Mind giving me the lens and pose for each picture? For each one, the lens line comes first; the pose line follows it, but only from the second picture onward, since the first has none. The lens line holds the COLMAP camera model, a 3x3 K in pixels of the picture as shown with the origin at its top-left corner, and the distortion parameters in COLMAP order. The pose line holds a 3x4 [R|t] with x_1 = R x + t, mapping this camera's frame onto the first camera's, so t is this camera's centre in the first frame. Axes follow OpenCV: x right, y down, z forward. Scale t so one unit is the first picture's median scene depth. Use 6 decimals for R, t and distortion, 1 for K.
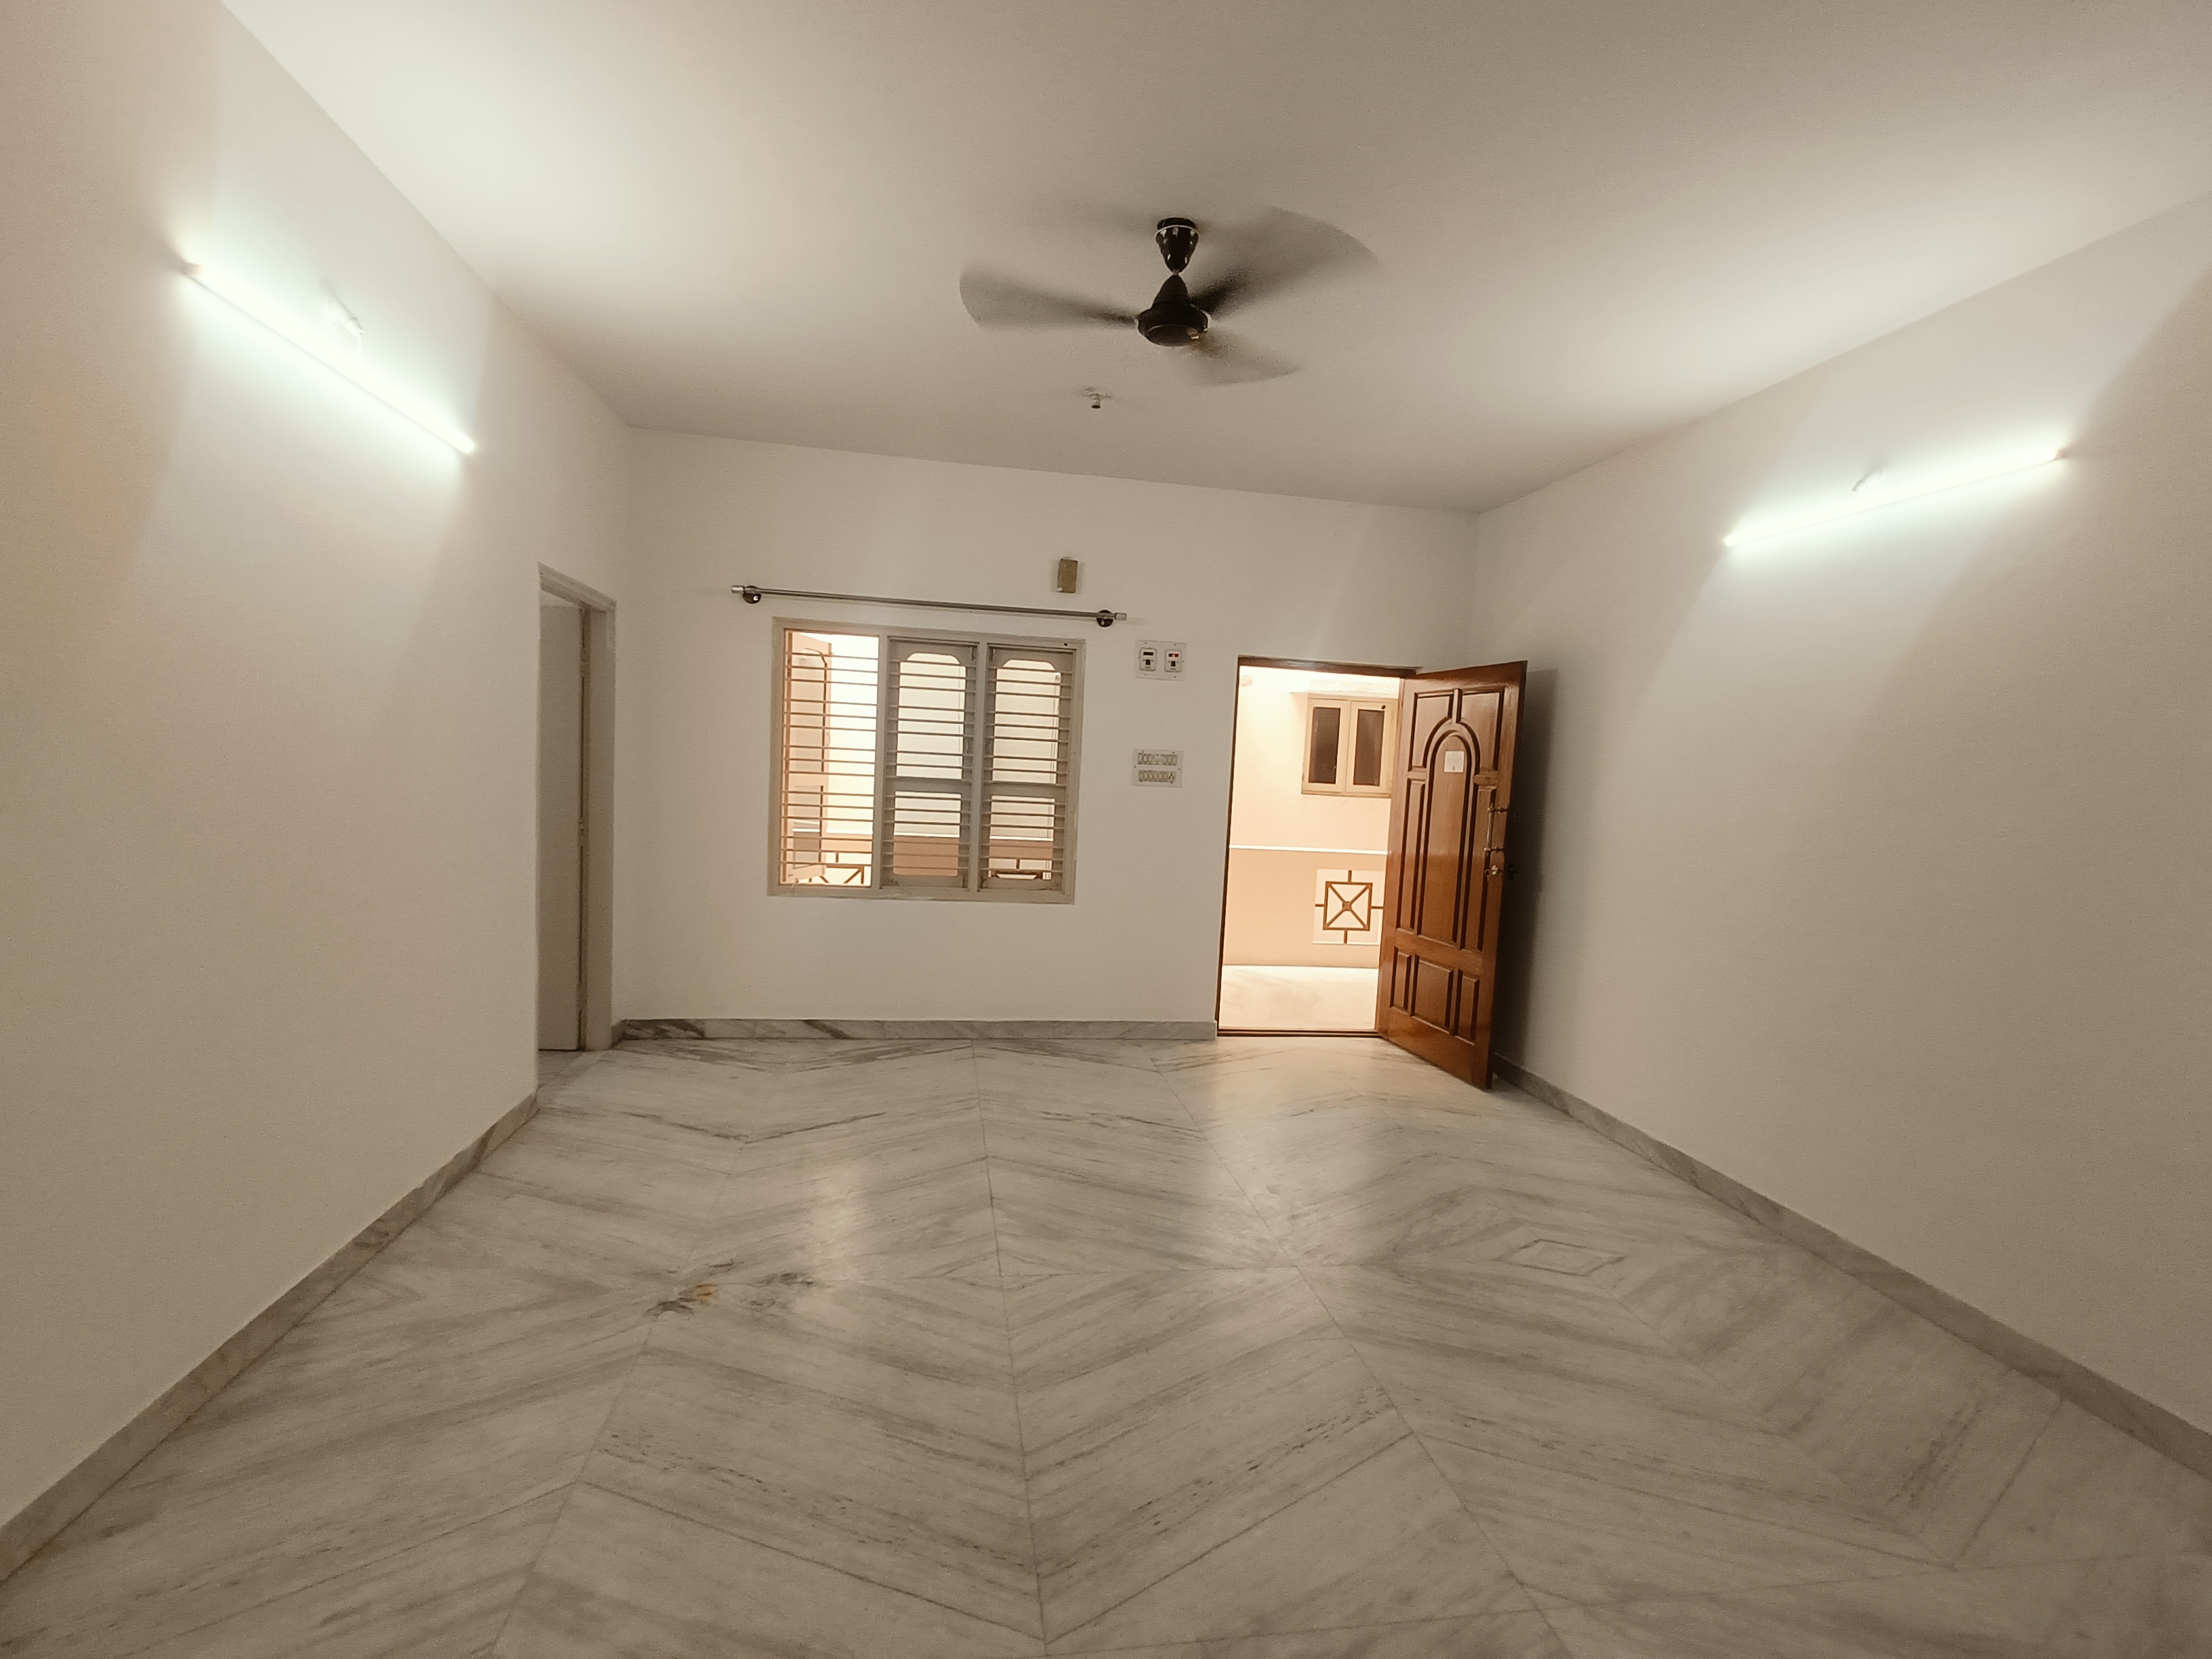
lens RADIAL K [[1025.0, 0, 1112.1], [0, 1025.0, 866.9], [0, 0, 1]] dist [0.011302, 0.000017]
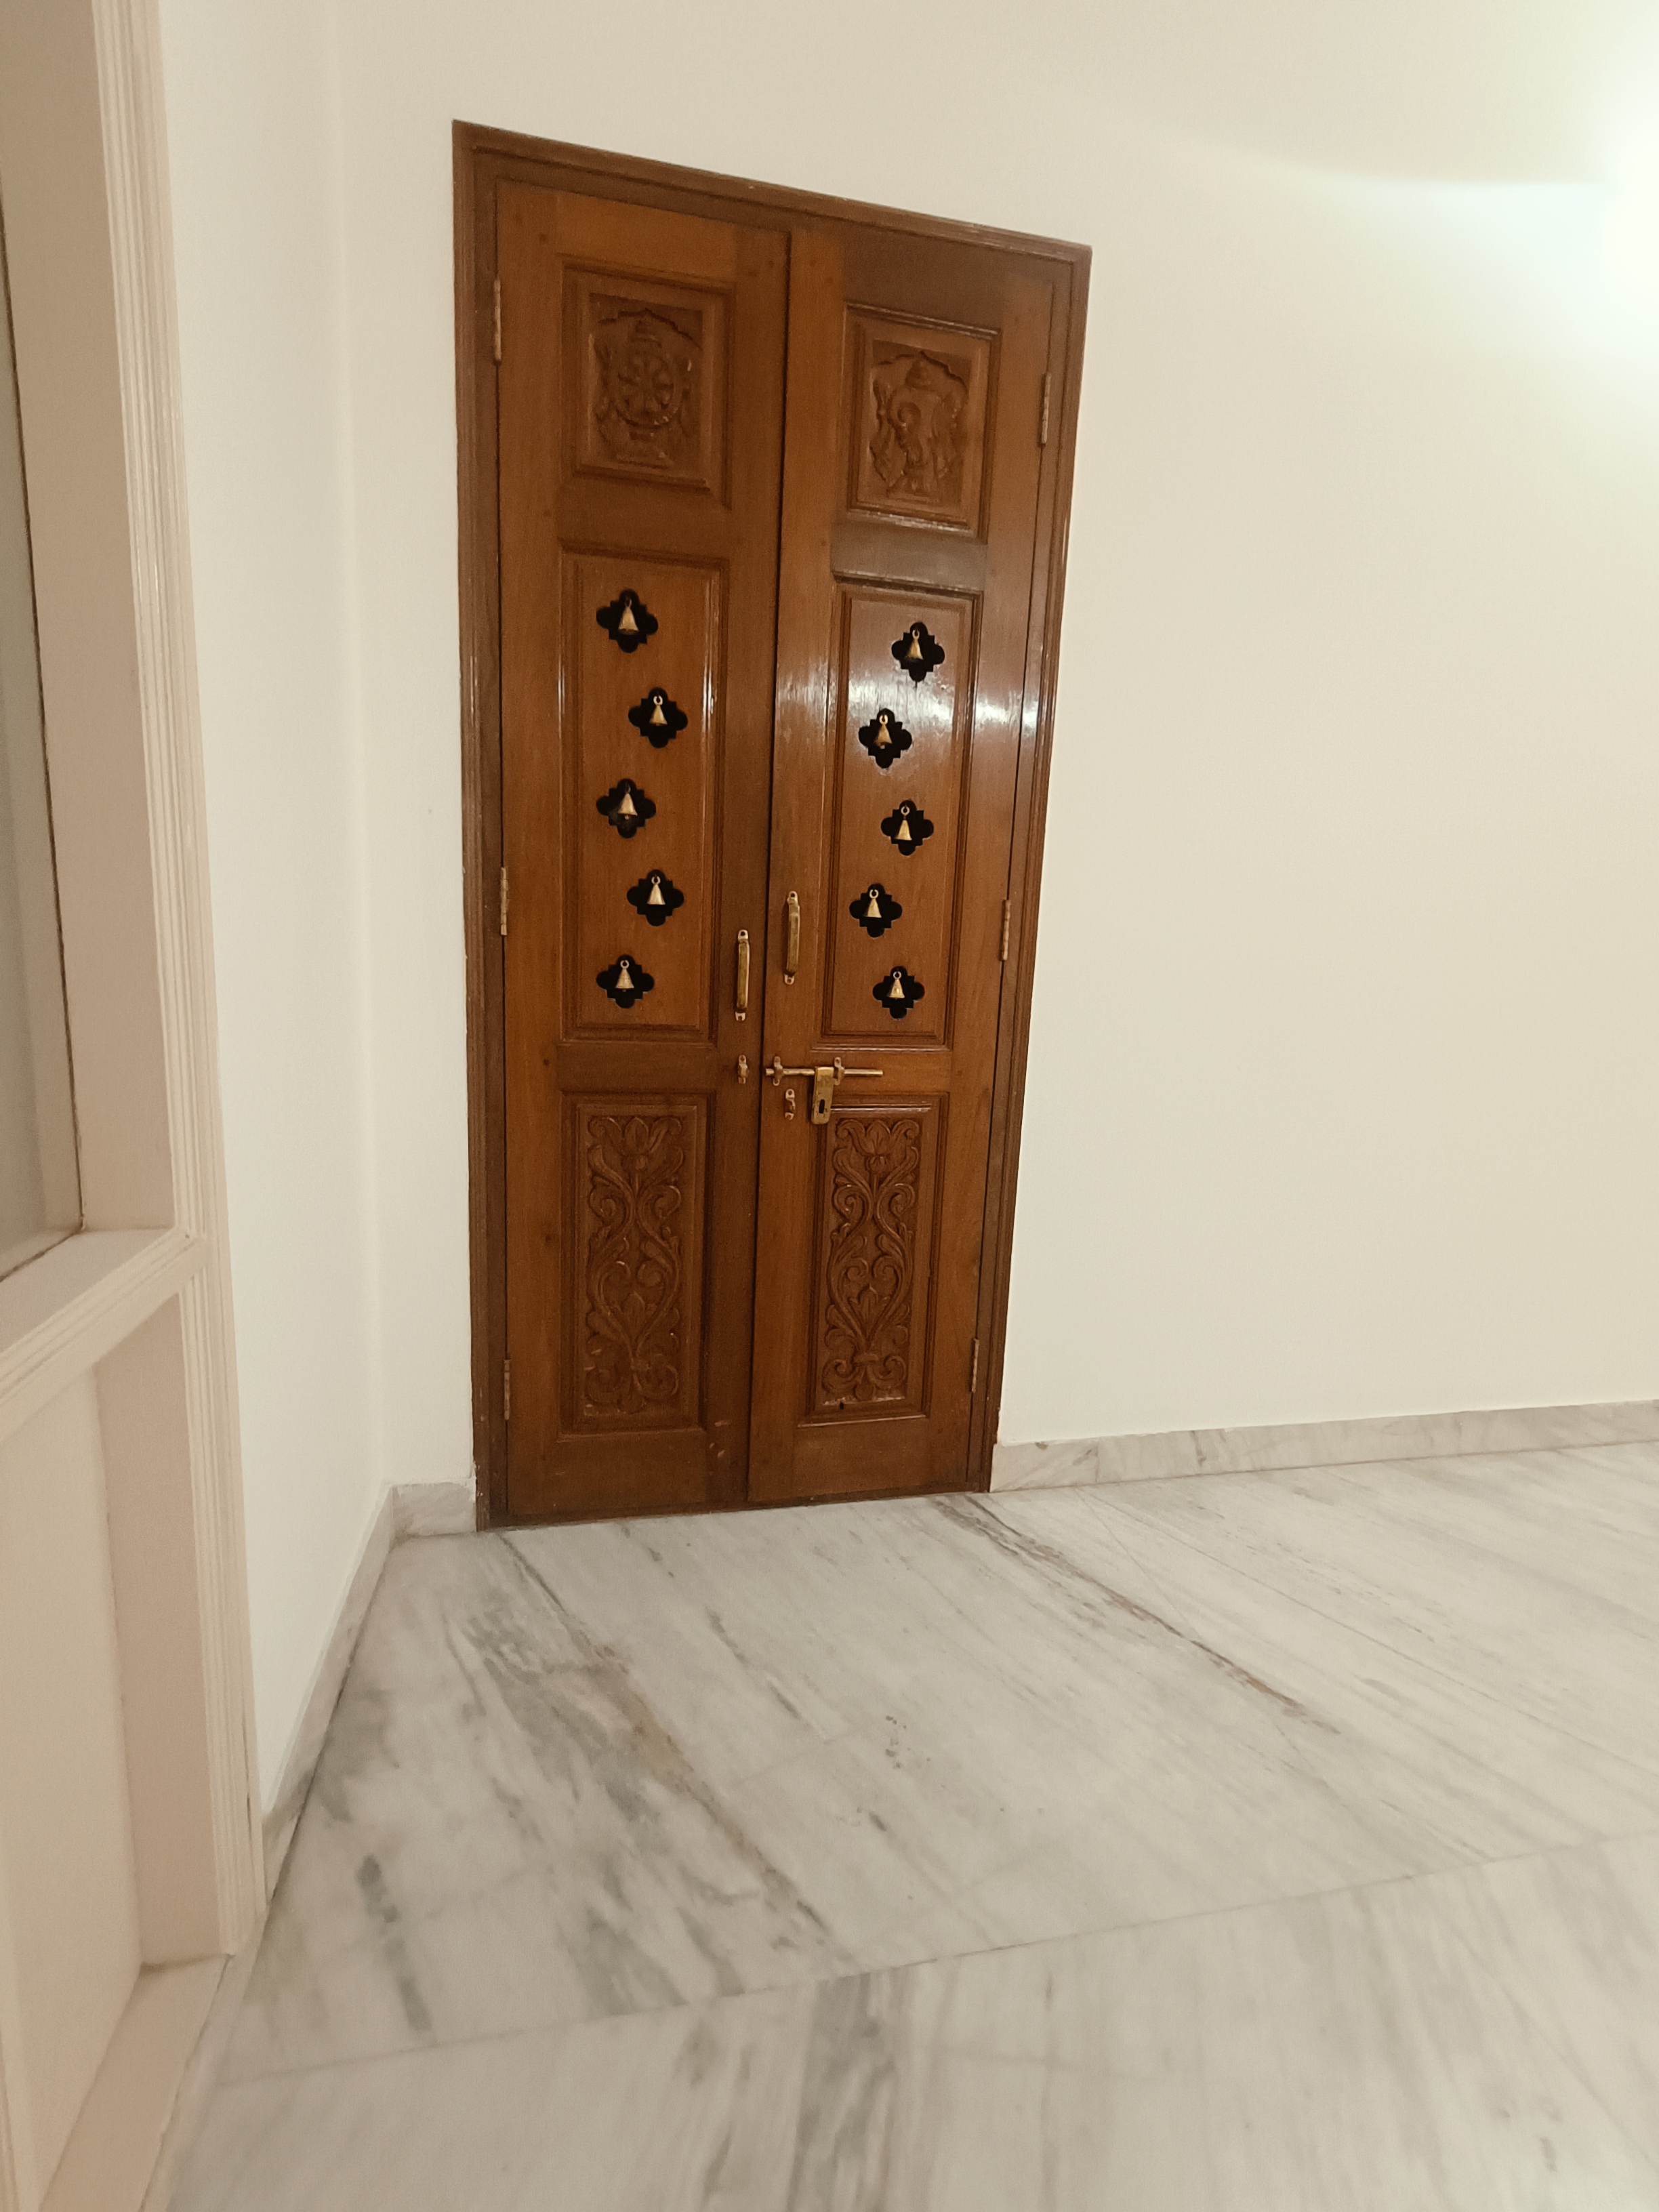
lens RADIAL K [[1006.7, 0, 769.2], [0, 1006.7, 1099.8], [0, 0, 1]] dist [0.001254, -0.000408]
pose [[0.018716, 0.117197, -0.992932, 0.018874], [-0.133499, 0.984507, 0.113687, 0.131748], [0.990872, 0.130428, 0.034071, 0.250477]]
